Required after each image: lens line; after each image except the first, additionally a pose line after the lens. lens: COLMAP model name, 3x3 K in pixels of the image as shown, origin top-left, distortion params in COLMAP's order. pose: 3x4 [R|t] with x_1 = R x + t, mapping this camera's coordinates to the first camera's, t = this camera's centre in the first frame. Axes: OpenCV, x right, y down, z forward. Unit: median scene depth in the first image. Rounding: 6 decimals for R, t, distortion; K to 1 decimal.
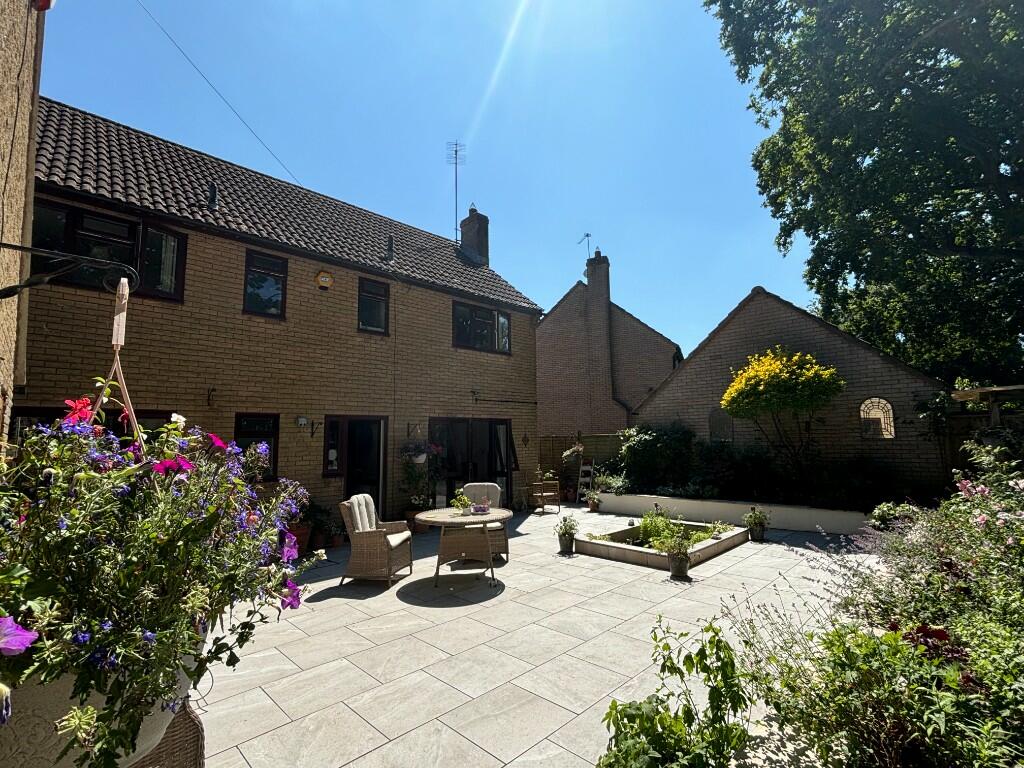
lens RADIAL K [[480.9, 0, 510.8], [0, 480.9, 385.5], [0, 0, 1]] dist [0.019230, 0.000183]
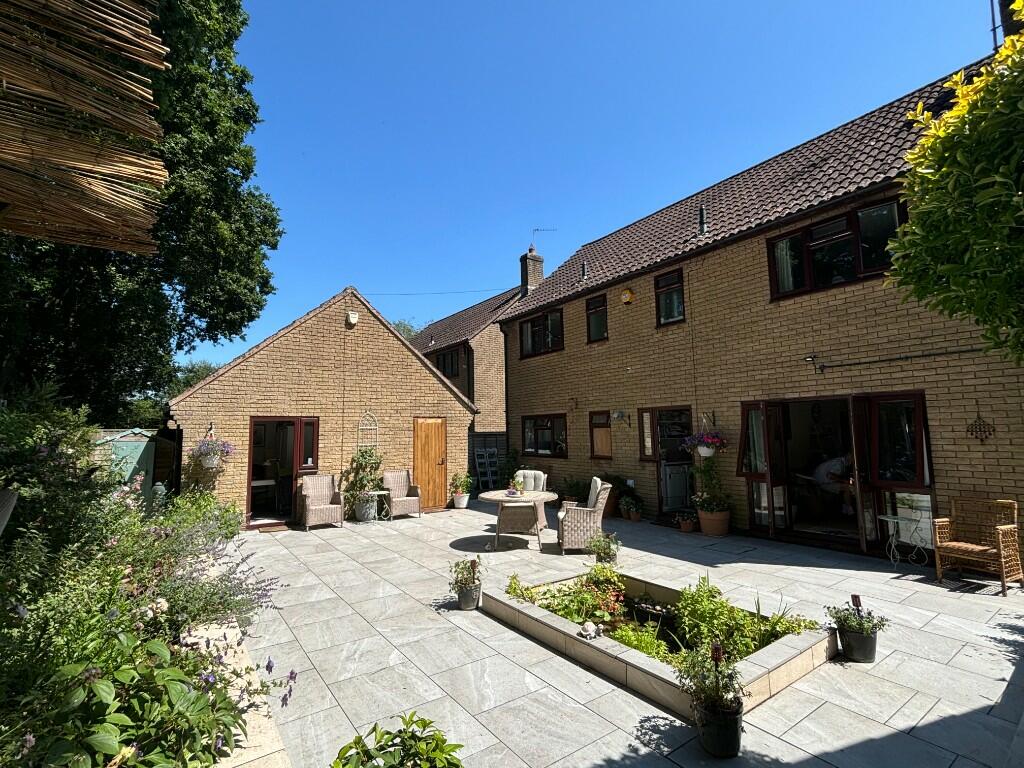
lens RADIAL K [[480.9, 0, 511.3], [0, 480.9, 383.9], [0, 0, 1]] dist [0.019230, 0.000183]
pose [[-0.168118, -0.074070, -0.982980, 0.745824], [0.137596, 0.985648, -0.097804, 0.066419], [0.976117, -0.151697, -0.155513, 0.796372]]
